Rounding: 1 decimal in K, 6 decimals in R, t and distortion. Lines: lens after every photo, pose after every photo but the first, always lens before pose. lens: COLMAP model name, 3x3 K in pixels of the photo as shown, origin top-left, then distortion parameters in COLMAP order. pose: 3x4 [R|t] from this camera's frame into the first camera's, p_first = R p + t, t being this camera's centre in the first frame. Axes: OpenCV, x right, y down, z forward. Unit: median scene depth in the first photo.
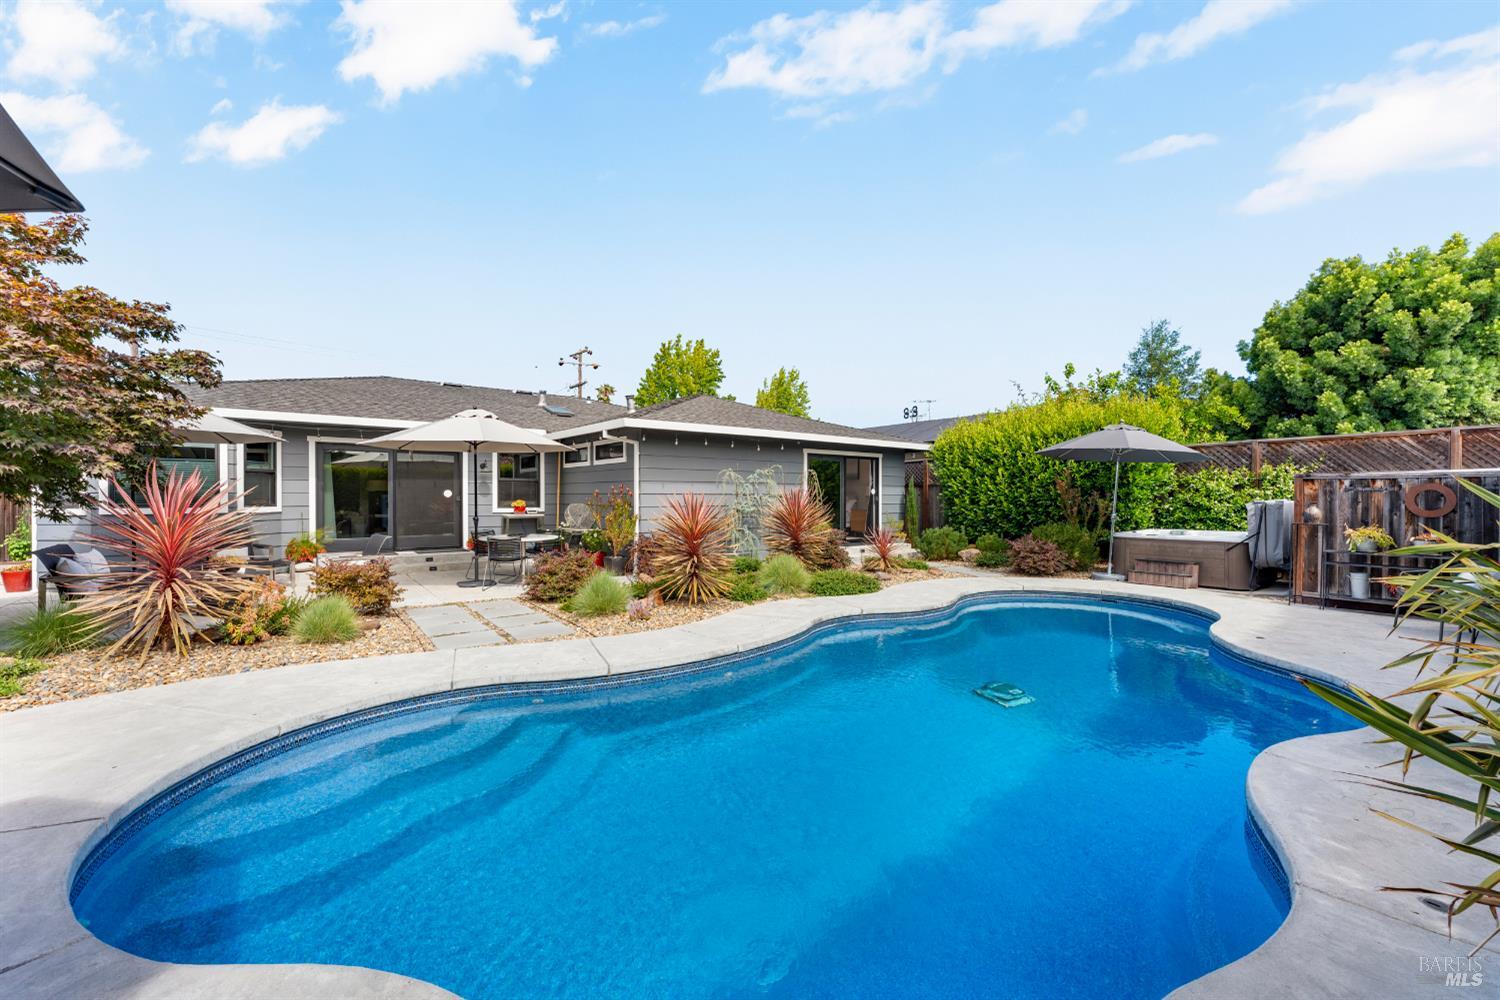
lens RADIAL K [[599.7, 0, 746.9], [0, 599.7, 491.1], [0, 0, 1]] dist [-0.004017, -0.000684]
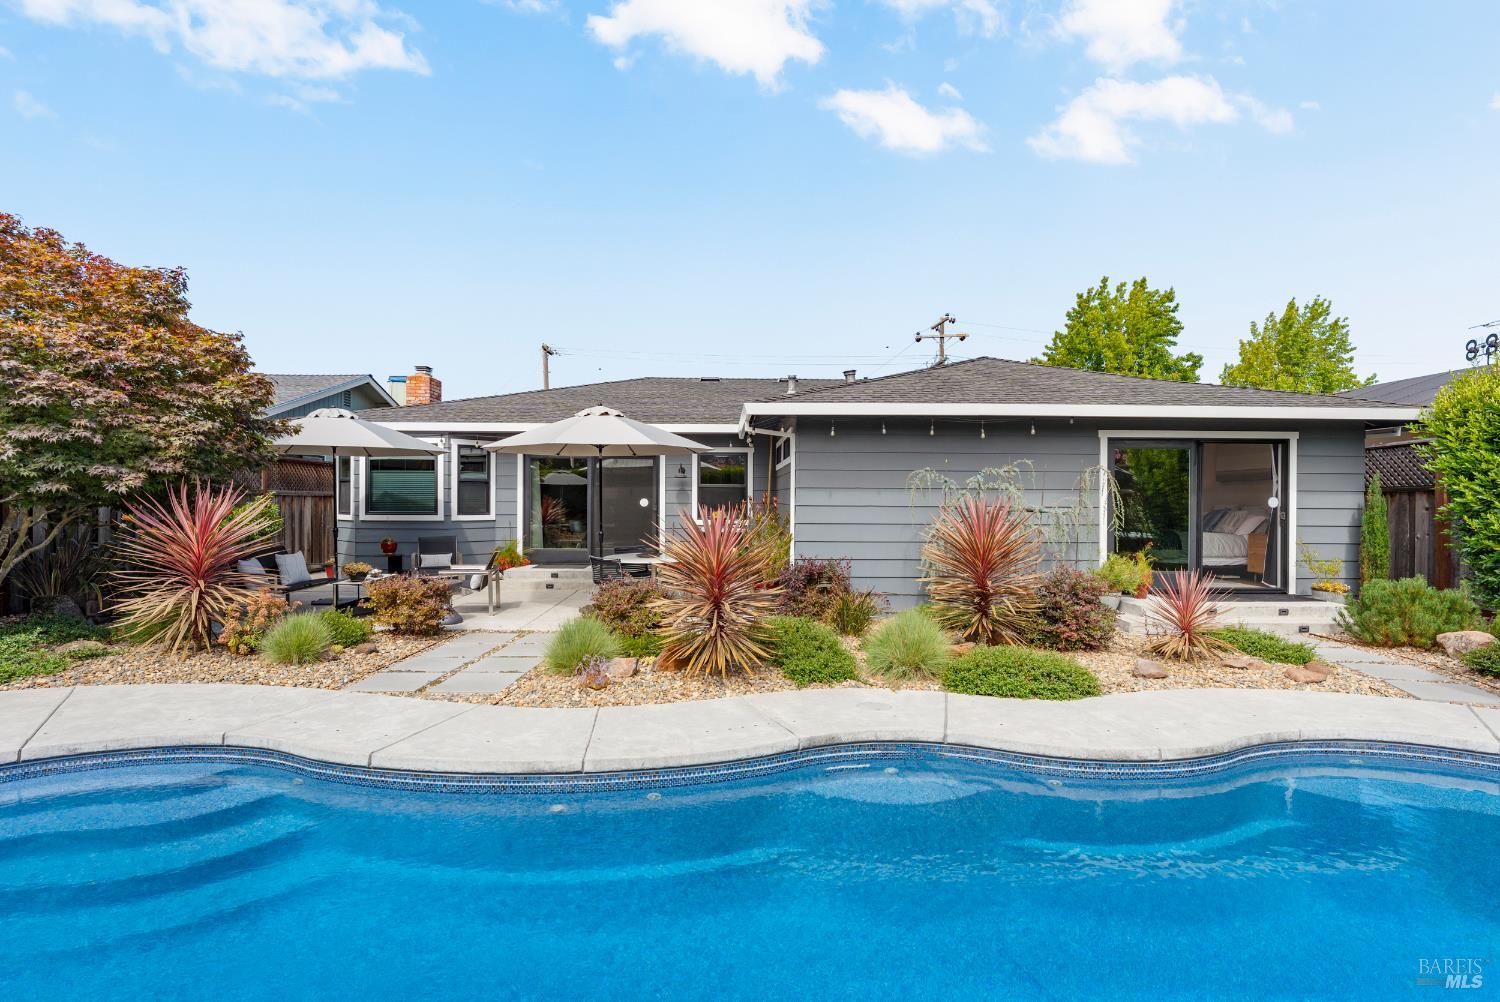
lens RADIAL K [[715.4, 0, 749.9], [0, 715.4, 507.4], [0, 0, 1]] dist [-0.003042, -0.000031]
pose [[0.800850, 0.011296, -0.598758, 0.215305], [0.000004, 0.999822, 0.018868, -0.006897], [0.598865, -0.015113, 0.800707, 0.196429]]
